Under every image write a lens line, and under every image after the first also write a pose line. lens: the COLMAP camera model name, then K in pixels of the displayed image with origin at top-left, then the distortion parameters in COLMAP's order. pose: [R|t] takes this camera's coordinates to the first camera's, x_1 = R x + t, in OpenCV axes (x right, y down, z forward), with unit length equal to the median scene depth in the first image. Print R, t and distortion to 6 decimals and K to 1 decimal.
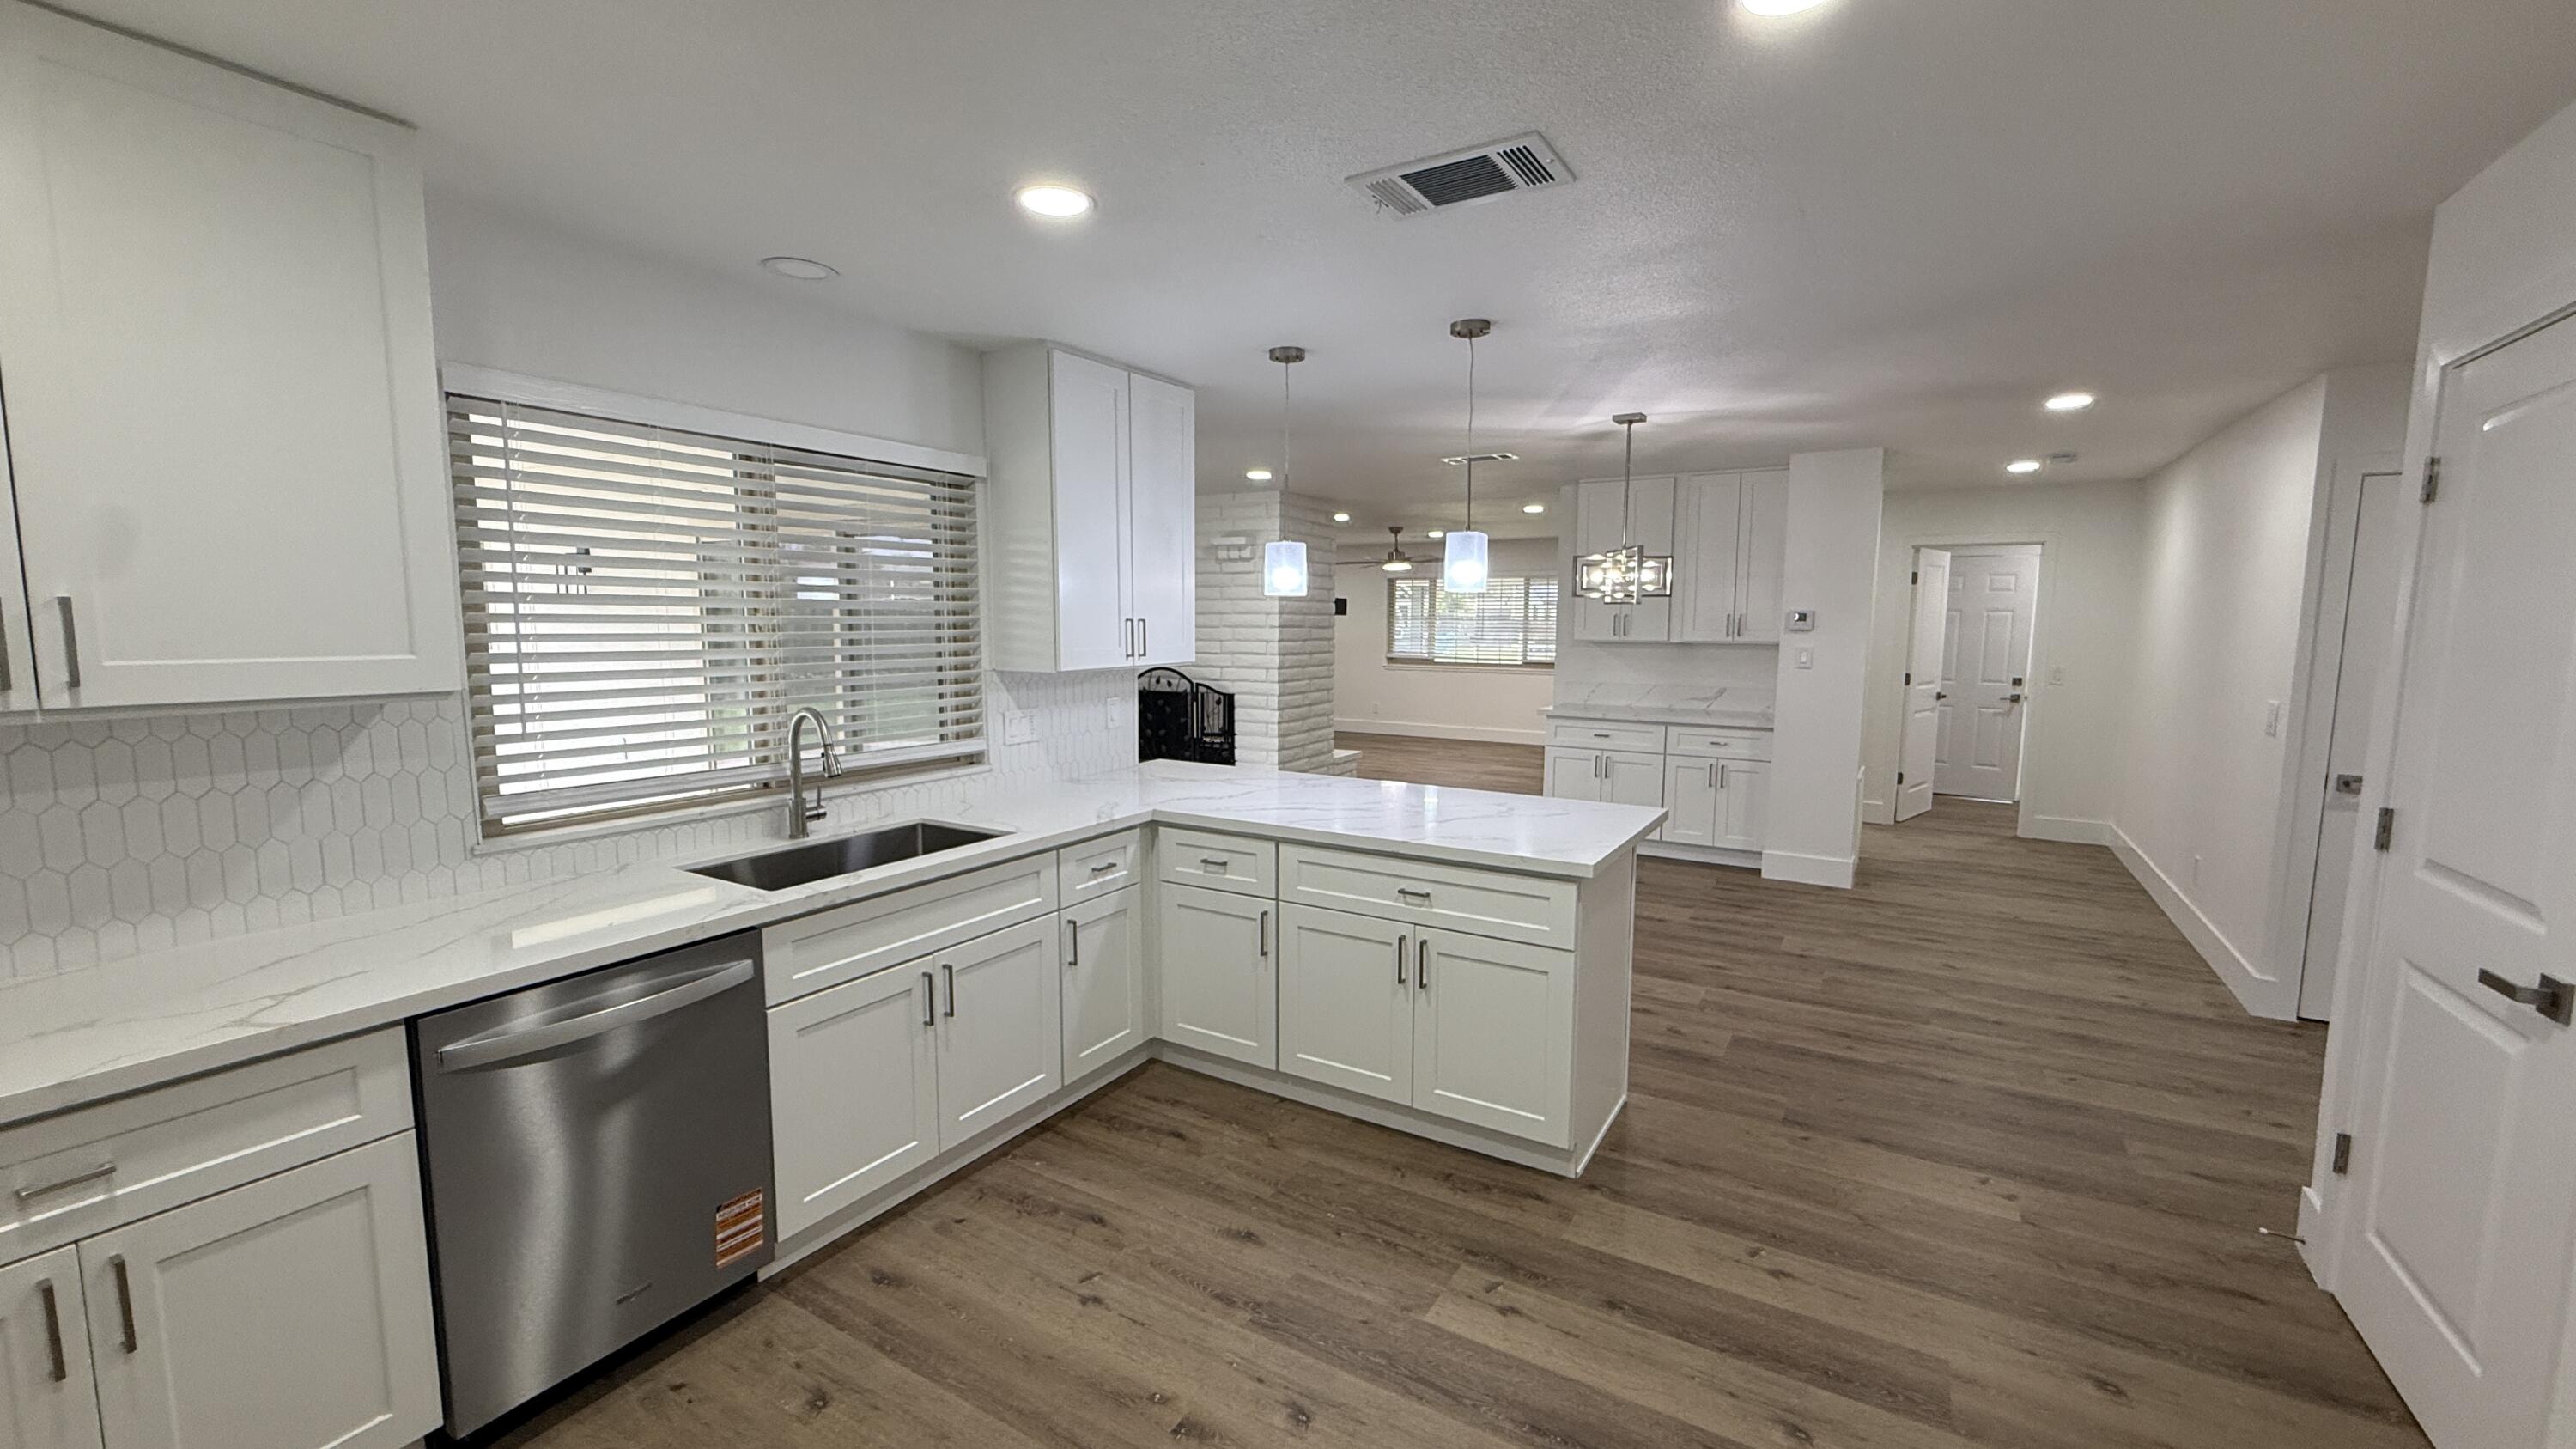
lens RADIAL K [[1025.7, 0, 1277.6], [0, 1025.7, 731.7], [0, 0, 1]] dist [0.000513, -0.000188]
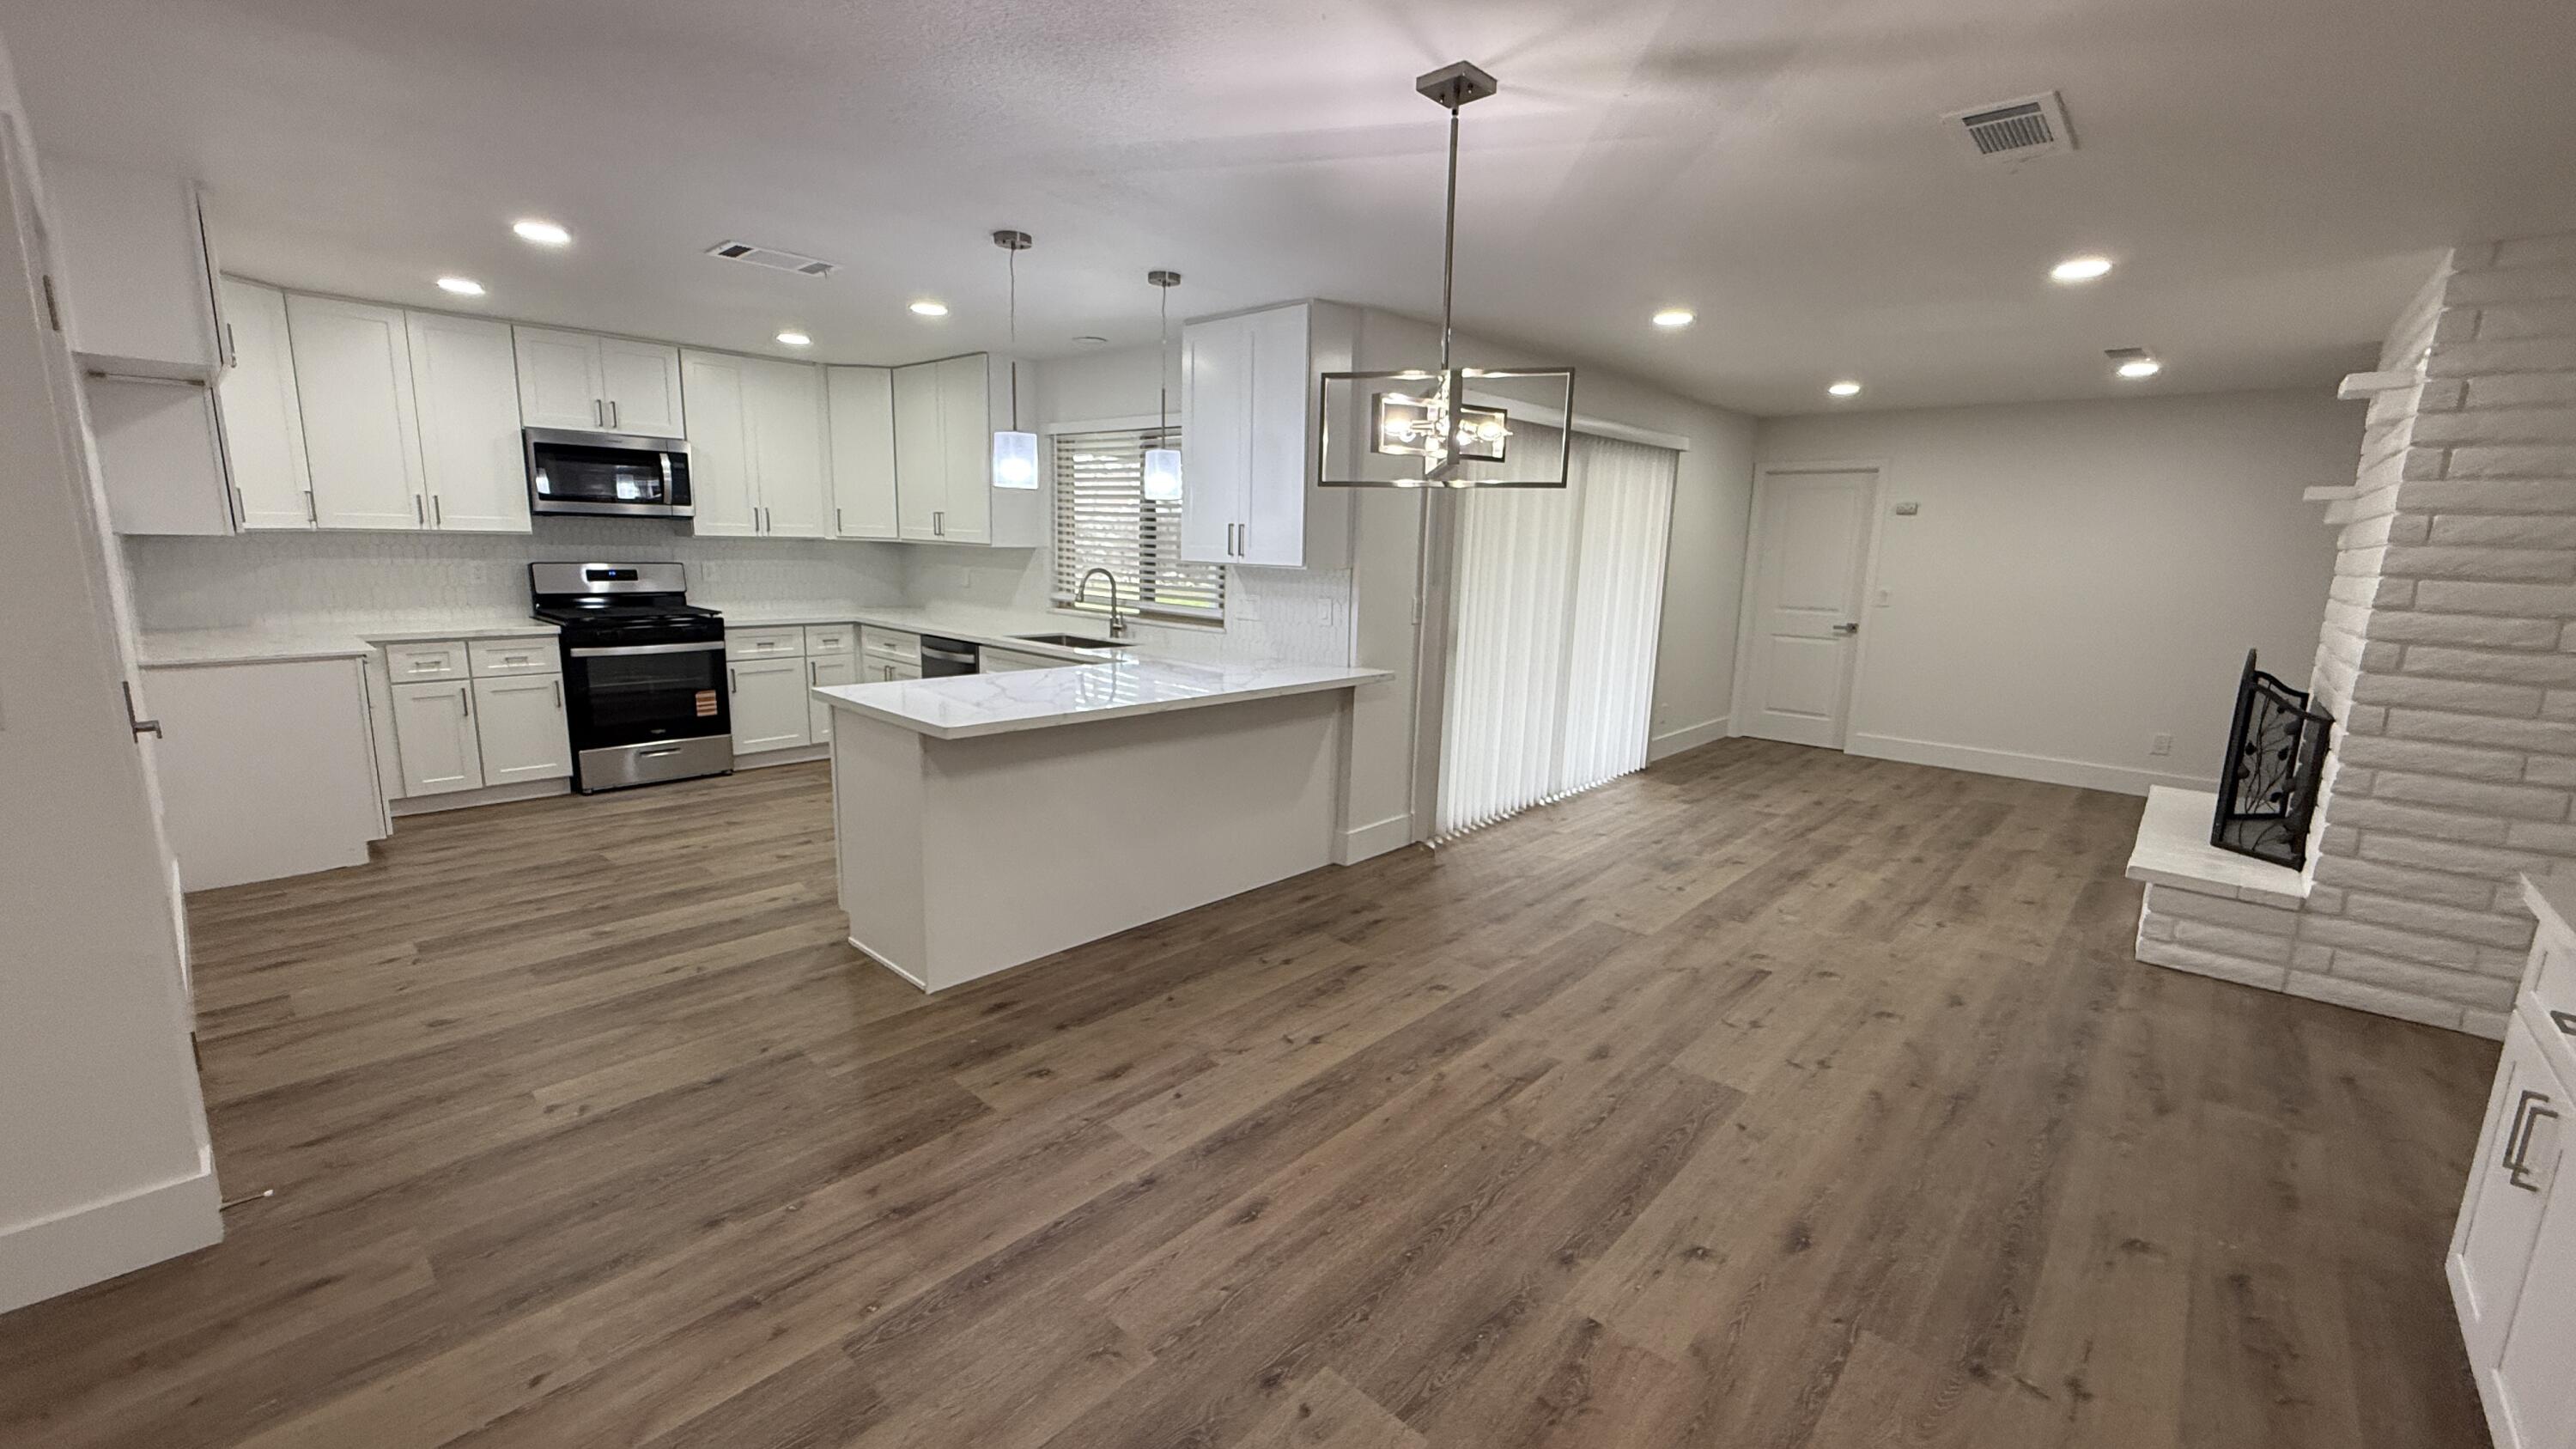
lens RADIAL K [[1025.7, 0, 1283.8], [0, 1025.7, 727.6], [0, 0, 1]] dist [0.000513, -0.000188]
pose [[-0.191768, 0.172767, -0.966114, 0.961921], [-0.138638, 0.969745, 0.200935, -0.115483], [0.971599, 0.172473, -0.162014, 1.170032]]
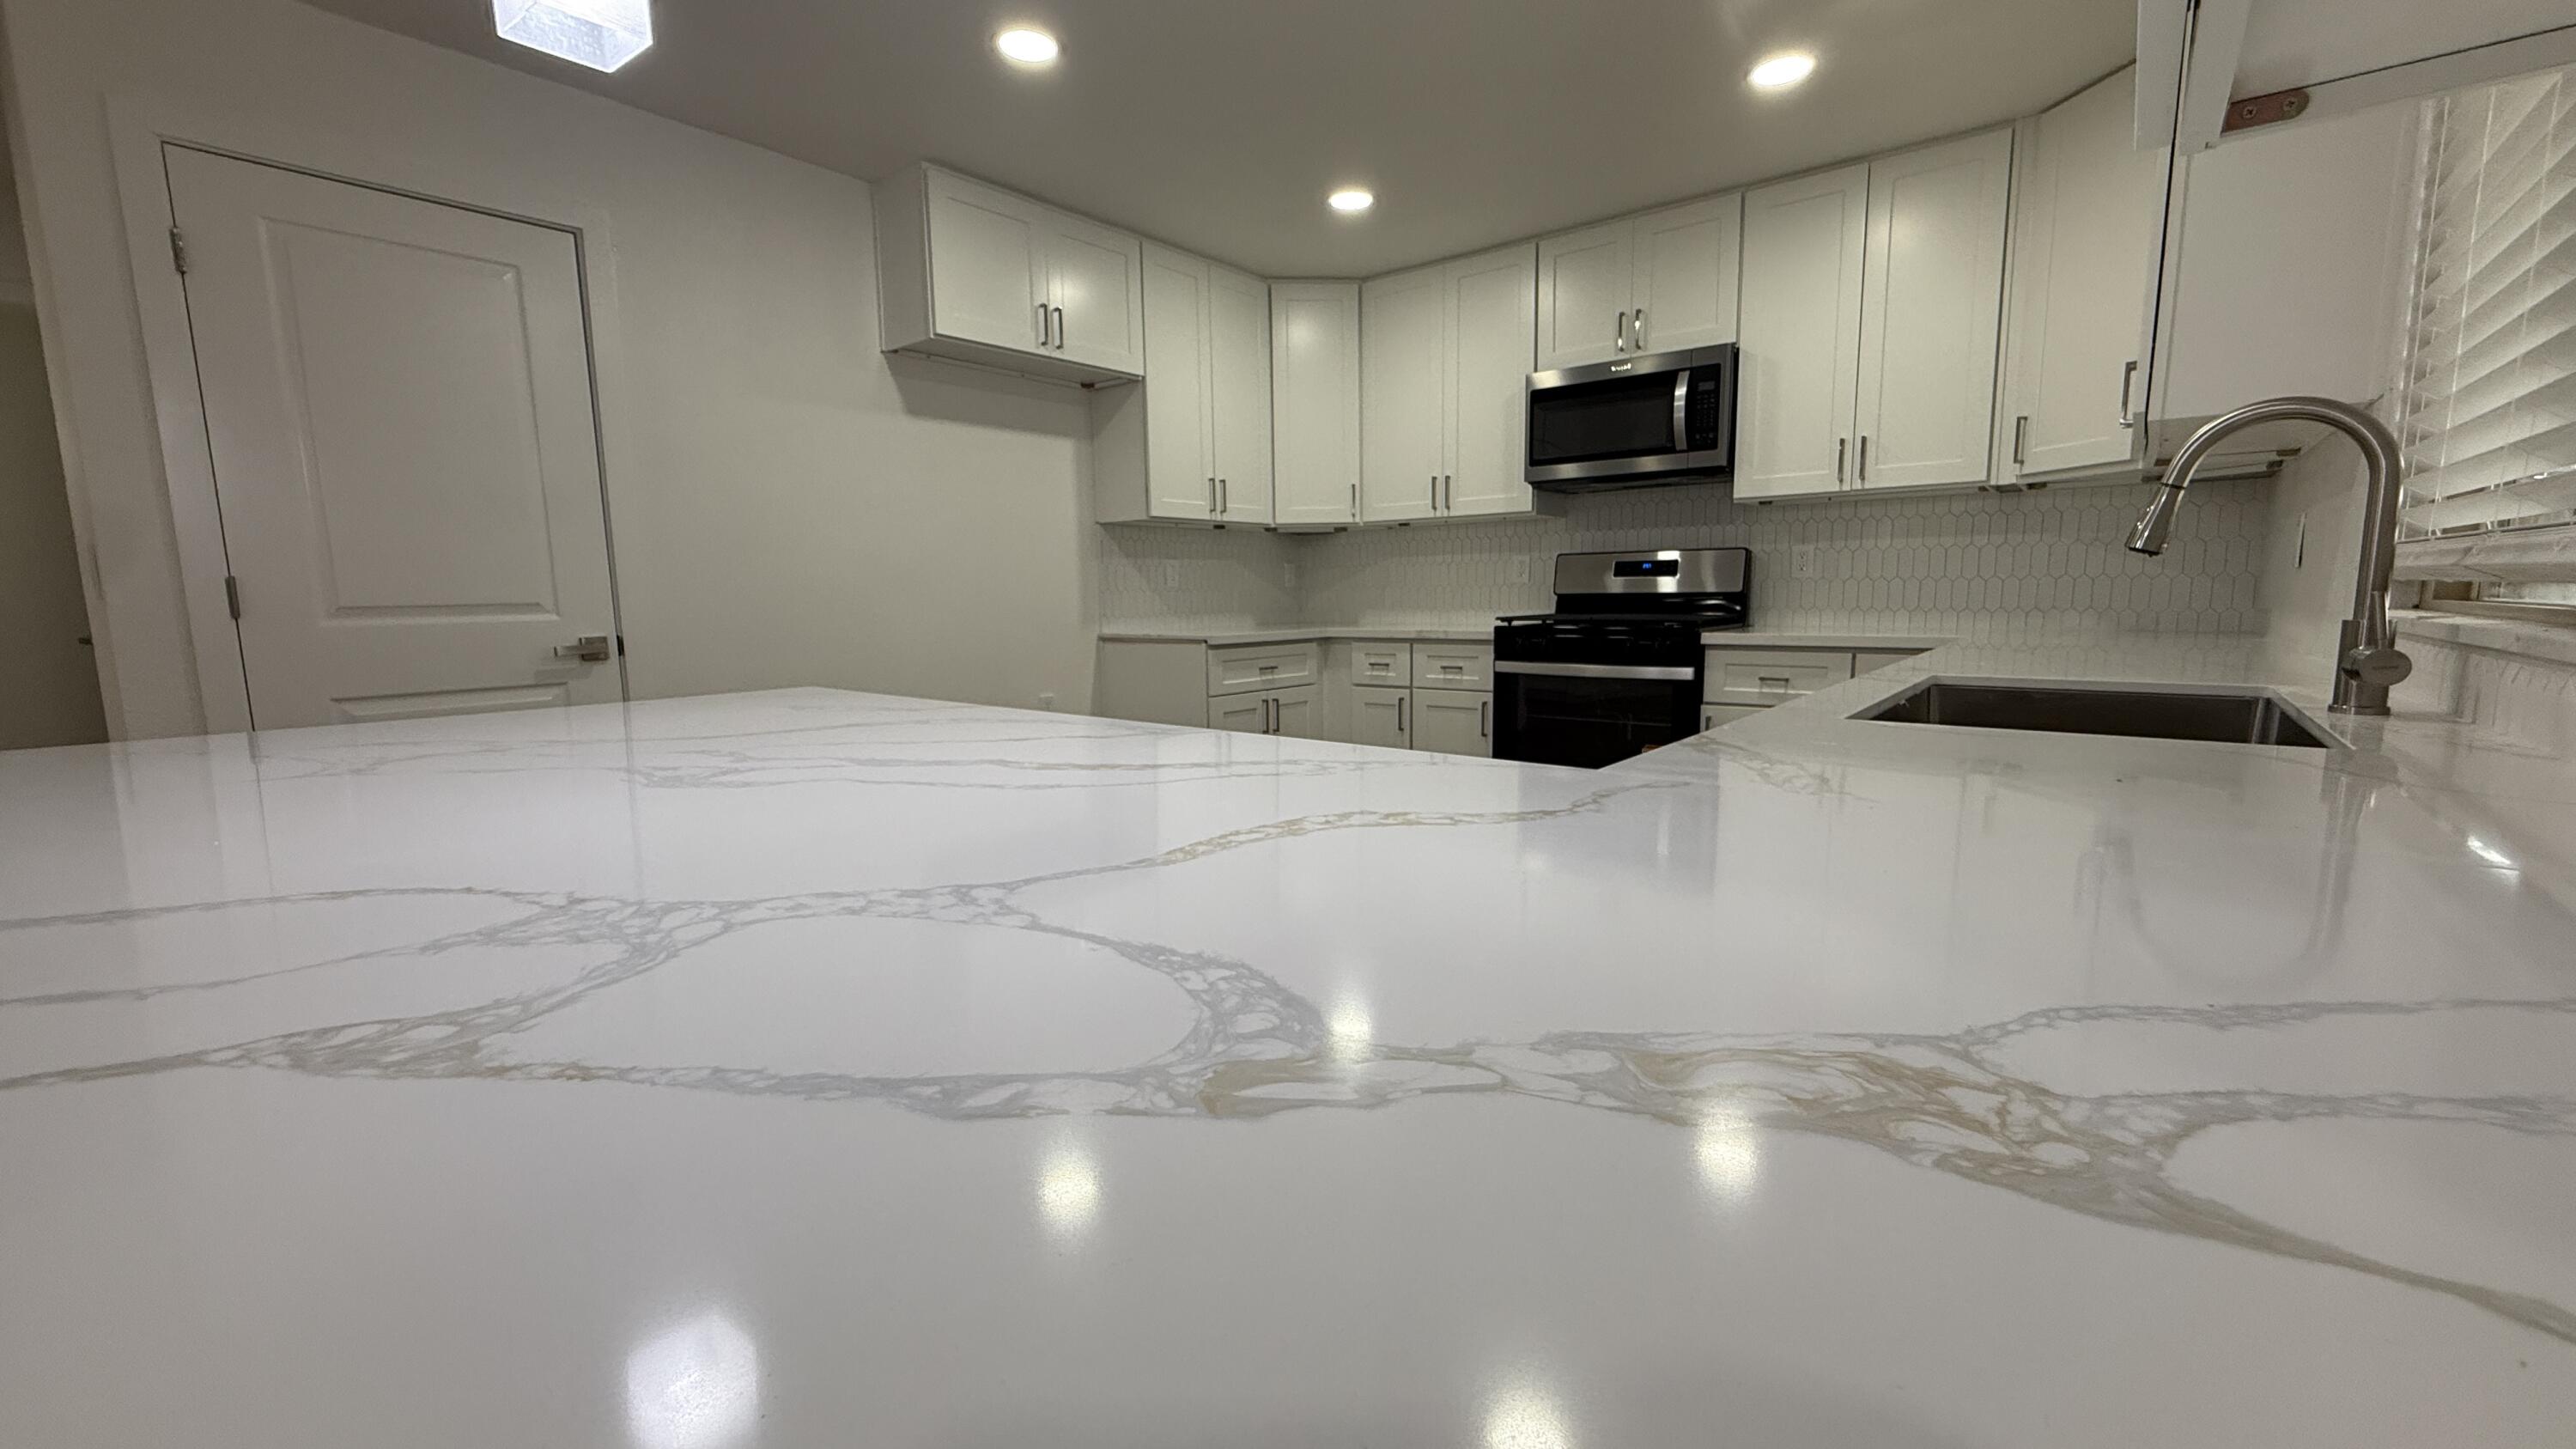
lens RADIAL K [[1025.7, 0, 1283.7], [0, 1025.7, 727.9], [0, 0, 1]] dist [0.000513, -0.000188]
pose [[-0.991231, -0.007512, 0.131927, -0.064093], [0.024624, 0.970395, 0.240264, -0.001506], [-0.129826, 0.241406, -0.961701, 1.033584]]
